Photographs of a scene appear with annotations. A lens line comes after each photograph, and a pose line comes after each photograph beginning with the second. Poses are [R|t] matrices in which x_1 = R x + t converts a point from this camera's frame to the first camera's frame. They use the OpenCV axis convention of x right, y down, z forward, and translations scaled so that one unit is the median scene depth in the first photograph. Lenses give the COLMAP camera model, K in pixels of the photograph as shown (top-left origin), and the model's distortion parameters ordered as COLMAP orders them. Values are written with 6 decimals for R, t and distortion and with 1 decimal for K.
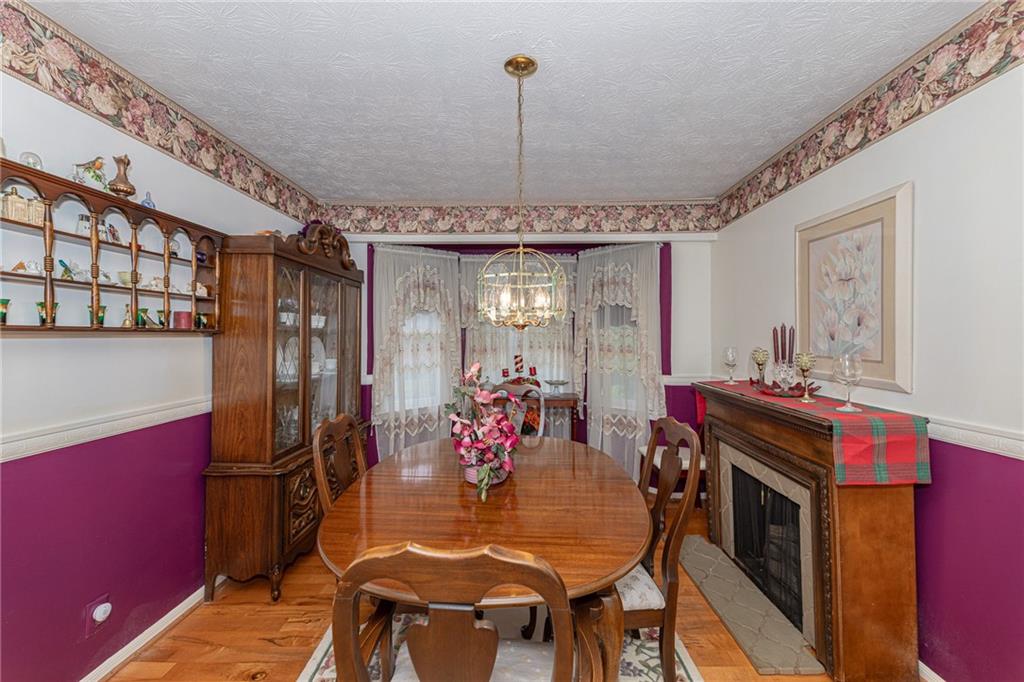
lens RADIAL K [[410.0, 0, 516.3], [0, 410.0, 337.1], [0, 0, 1]] dist [-0.010667, 0.000350]
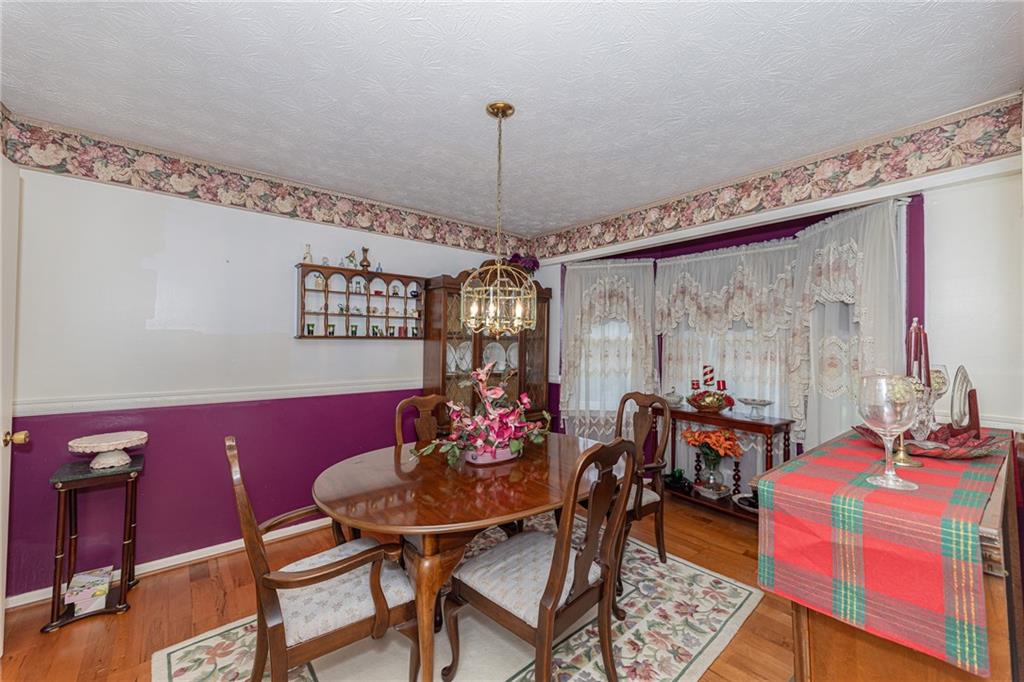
lens RADIAL K [[410.0, 0, 515.9], [0, 410.0, 333.4], [0, 0, 1]] dist [-0.010667, 0.000350]
pose [[0.640907, -0.011902, -0.767526, 0.445815], [-0.010878, 0.999639, -0.024585, 0.002058], [0.767541, 0.024106, 0.640546, 0.140266]]
